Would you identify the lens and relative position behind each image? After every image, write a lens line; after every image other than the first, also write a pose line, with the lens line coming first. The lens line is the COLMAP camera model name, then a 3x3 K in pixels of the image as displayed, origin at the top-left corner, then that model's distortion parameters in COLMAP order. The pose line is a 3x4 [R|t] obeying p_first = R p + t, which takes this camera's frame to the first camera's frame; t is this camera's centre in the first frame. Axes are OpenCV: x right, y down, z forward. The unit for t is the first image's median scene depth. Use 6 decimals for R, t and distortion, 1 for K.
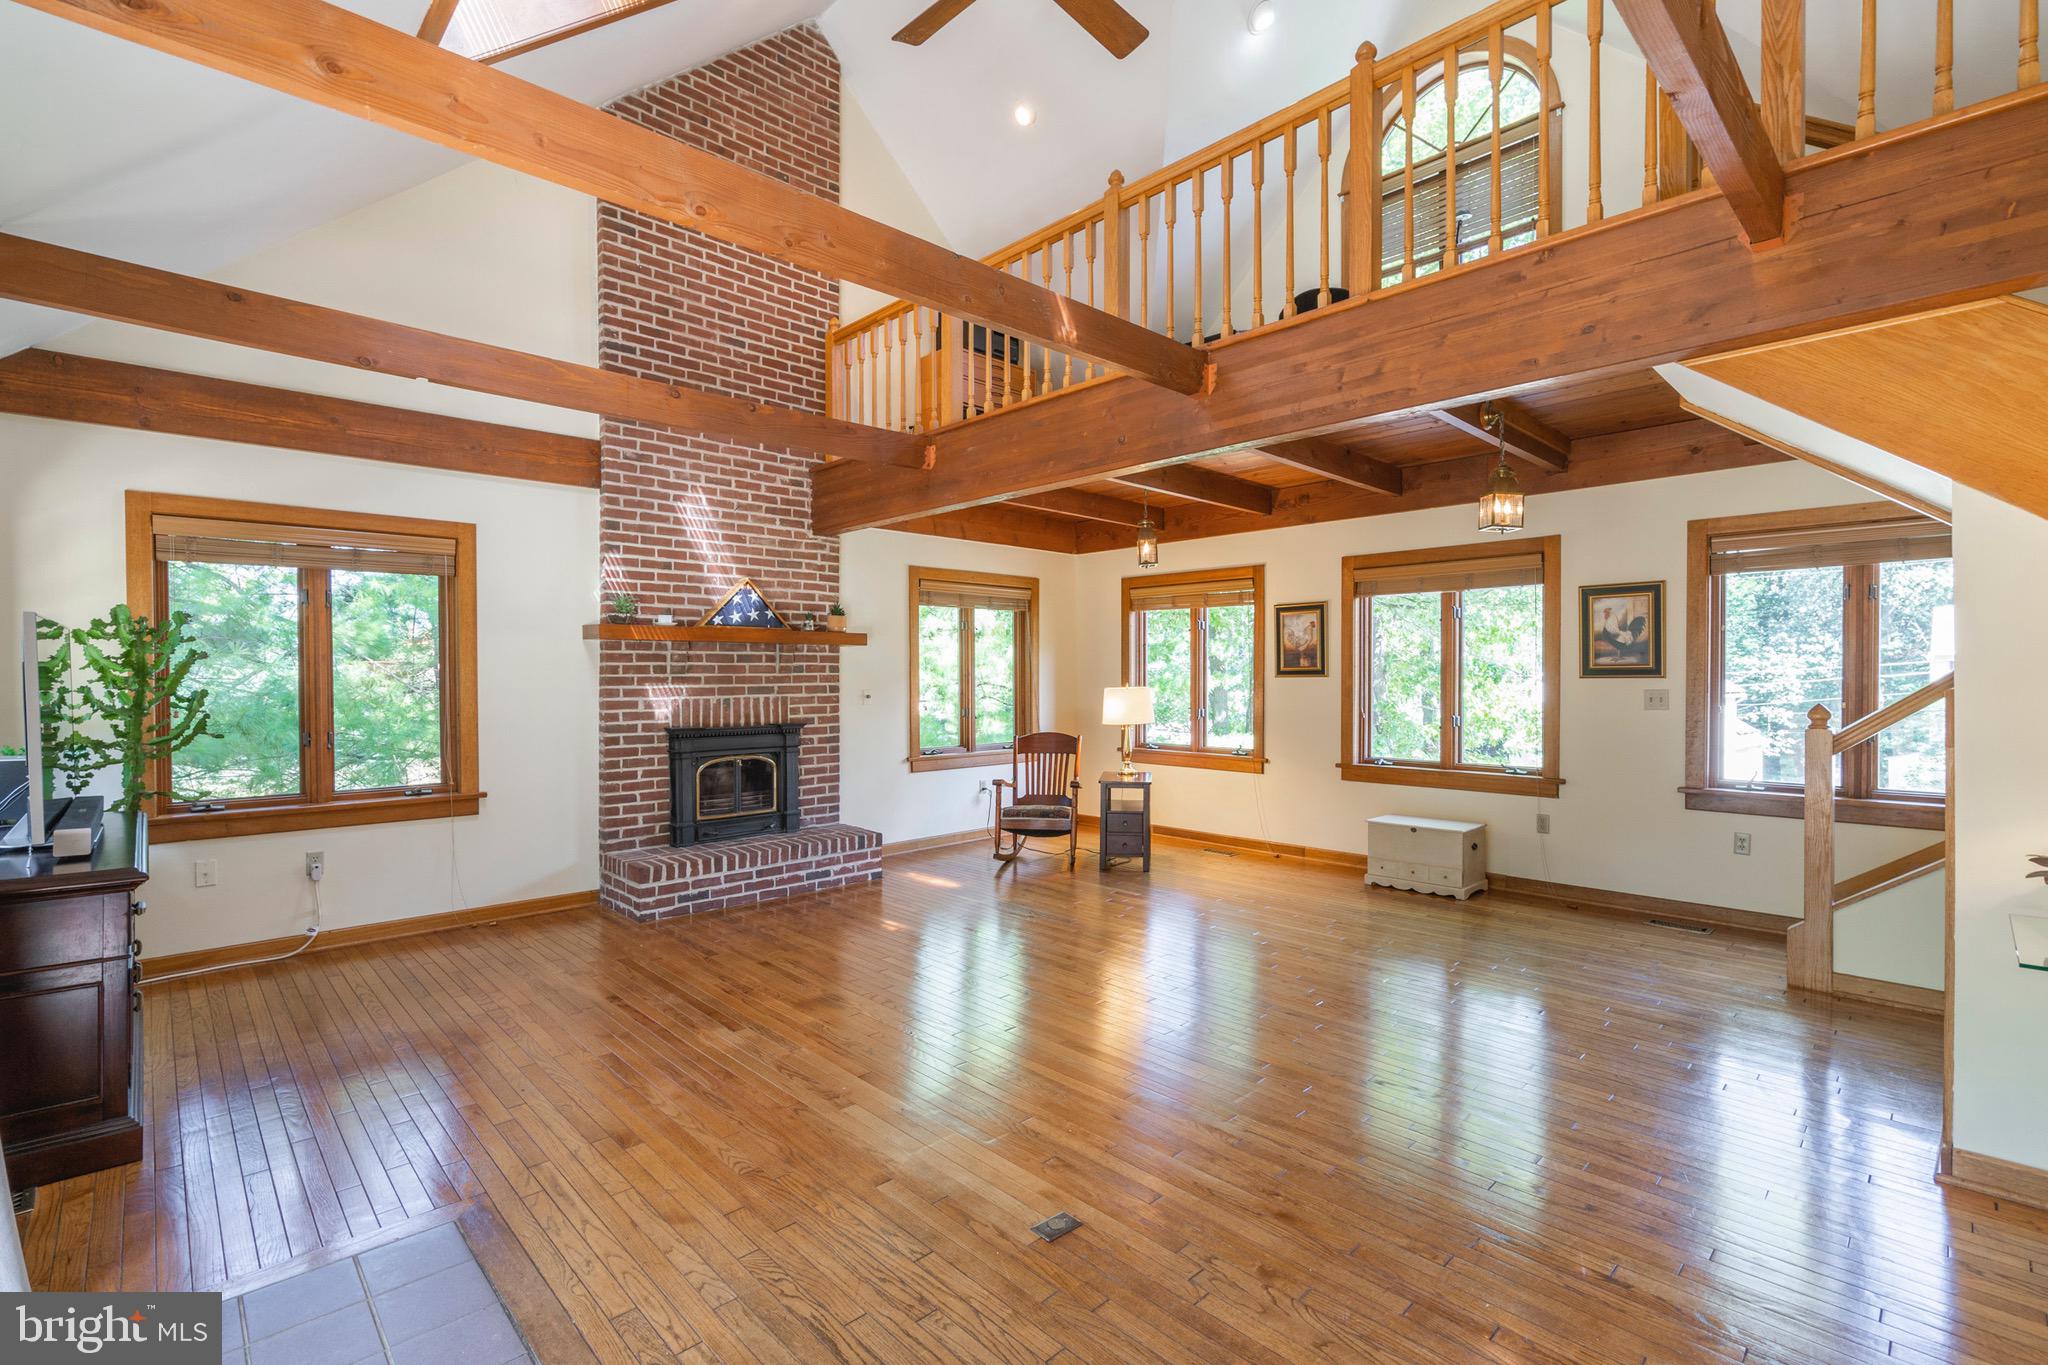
lens RADIAL K [[930.2, 0, 1012.9], [0, 930.2, 685.1], [0, 0, 1]] dist [-0.007068, 0.001332]
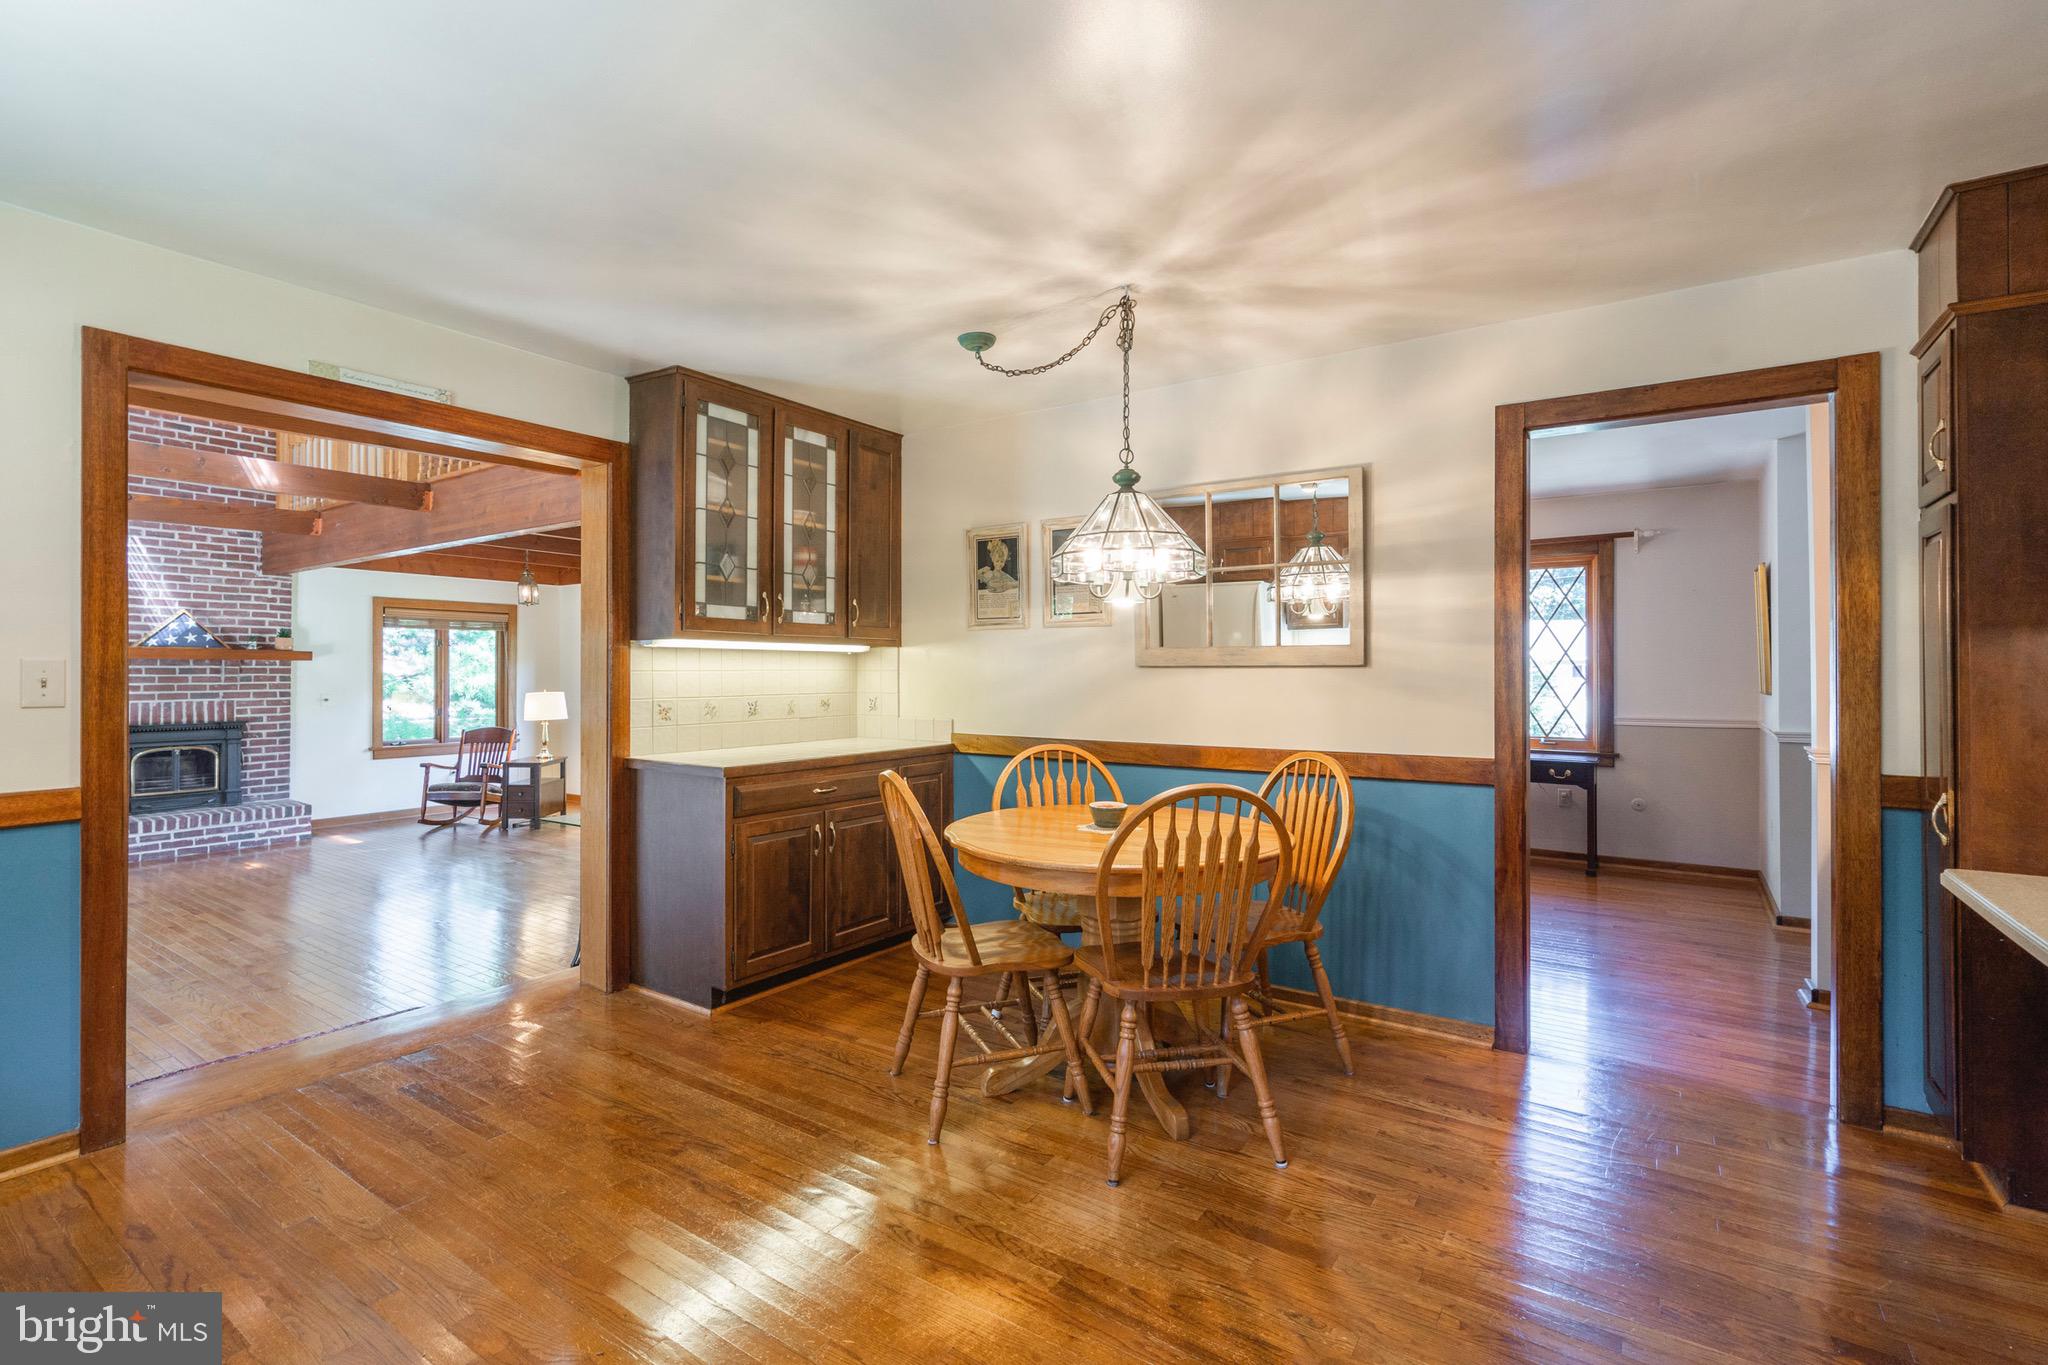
lens RADIAL K [[930.2, 0, 1002.8], [0, 930.2, 669.2], [0, 0, 1]] dist [-0.007068, 0.001332]
pose [[0.978846, 0.004160, 0.204555, 0.566662], [-0.001198, 0.999893, -0.014604, -0.014186], [-0.204593, 0.014050, 0.978746, -0.496860]]
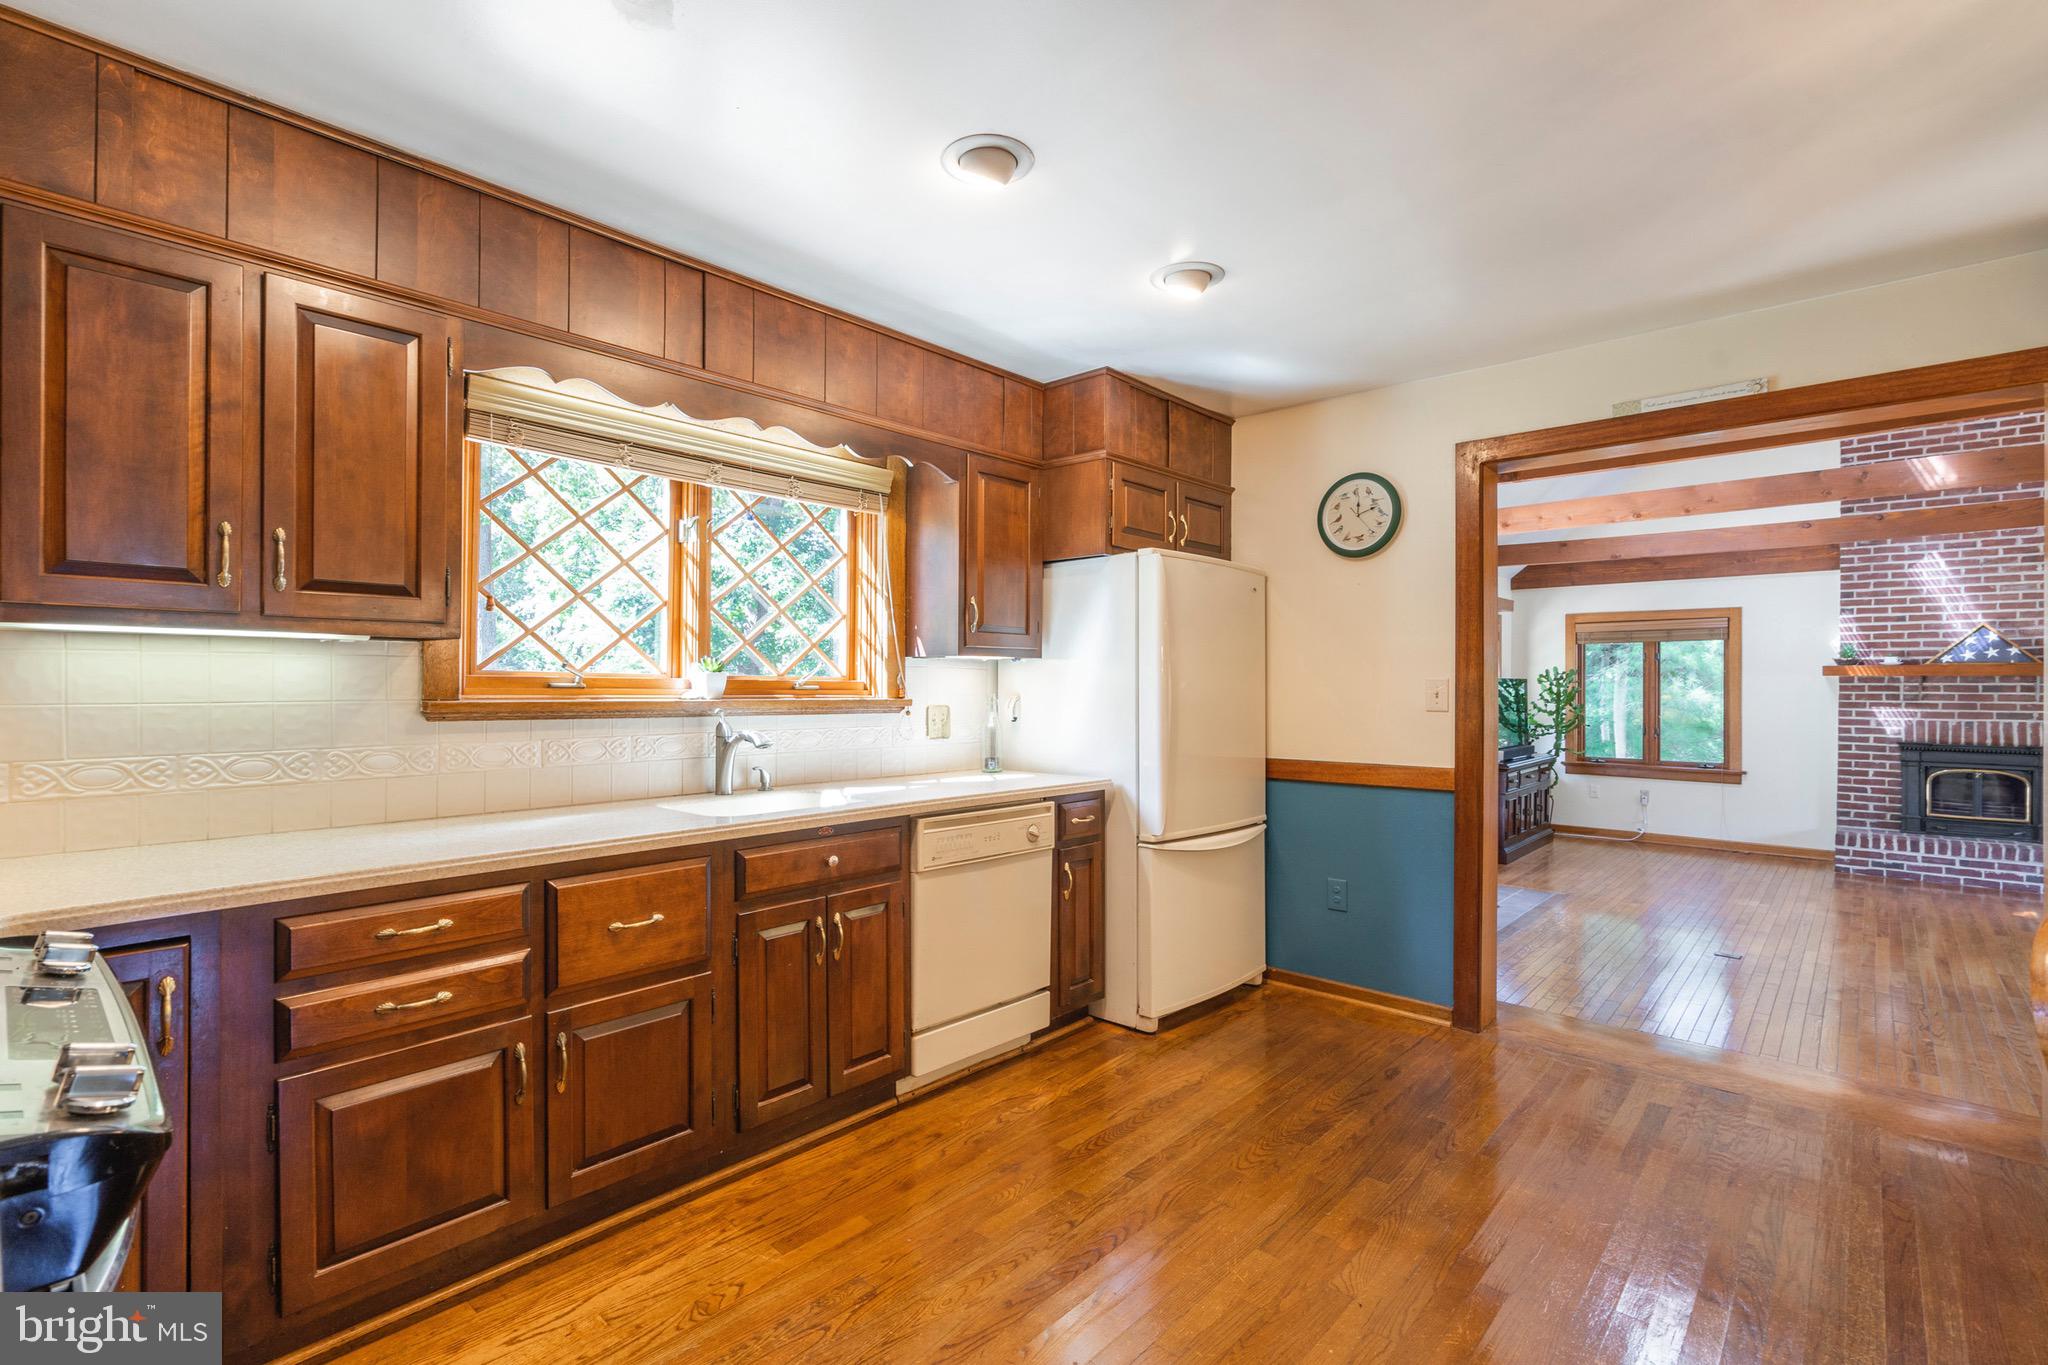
lens RADIAL K [[930.2, 0, 1019.9], [0, 930.2, 679.8], [0, 0, 1]] dist [-0.007068, 0.001332]
pose [[0.078392, 0.000434, -0.996923, 0.806223], [-0.017338, 0.999849, -0.000928, -0.017782], [0.996772, 0.017358, 0.078388, -0.335937]]
